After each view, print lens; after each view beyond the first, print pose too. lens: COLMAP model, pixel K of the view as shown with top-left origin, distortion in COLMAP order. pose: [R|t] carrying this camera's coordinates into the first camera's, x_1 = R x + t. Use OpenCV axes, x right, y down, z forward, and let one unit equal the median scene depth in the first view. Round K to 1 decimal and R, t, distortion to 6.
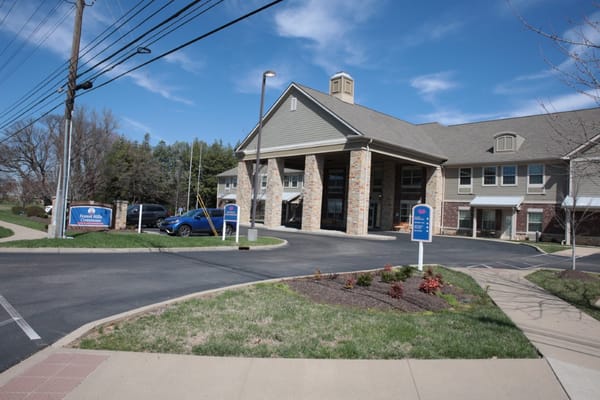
lens RADIAL K [[407.4, 0, 300.0], [0, 407.4, 193.9], [0, 0, 1]] dist [-0.129262, 0.084339]
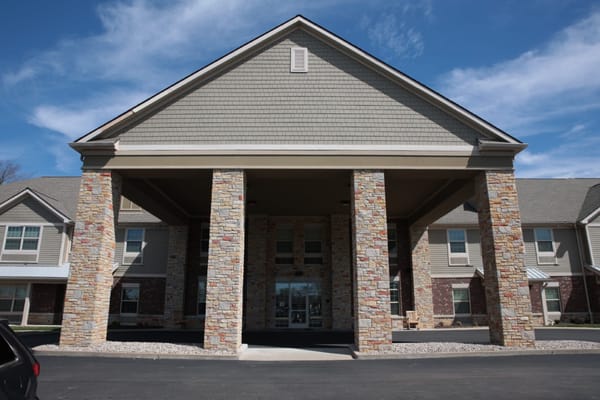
lens RADIAL K [[411.5, 0, 301.4], [0, 411.5, 198.6], [0, 0, 1]] dist [-0.131105, 0.093051]
pose [[0.666484, 0.133066, 0.733548, -0.362434], [0.003715, 0.983337, -0.181753, 0.013622], [-0.745510, 0.123860, 0.654884, 0.811039]]
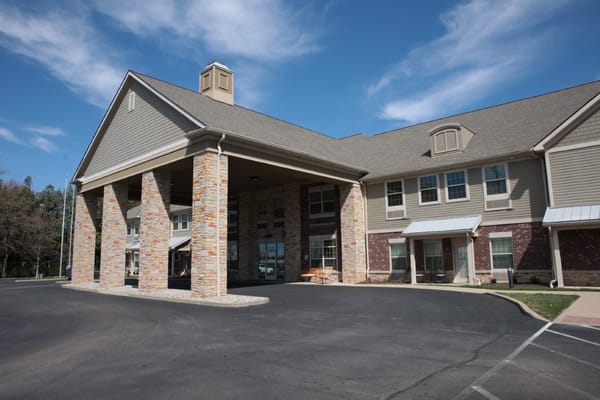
lens RADIAL K [[411.5, 0, 301.4], [0, 411.5, 198.6], [0, 0, 1]] dist [-0.131105, 0.093051]
pose [[0.992488, -0.057080, 0.108215, 0.204637], [0.067684, 0.992980, -0.096998, 0.023837], [-0.101918, 0.103594, 0.989384, 0.373075]]
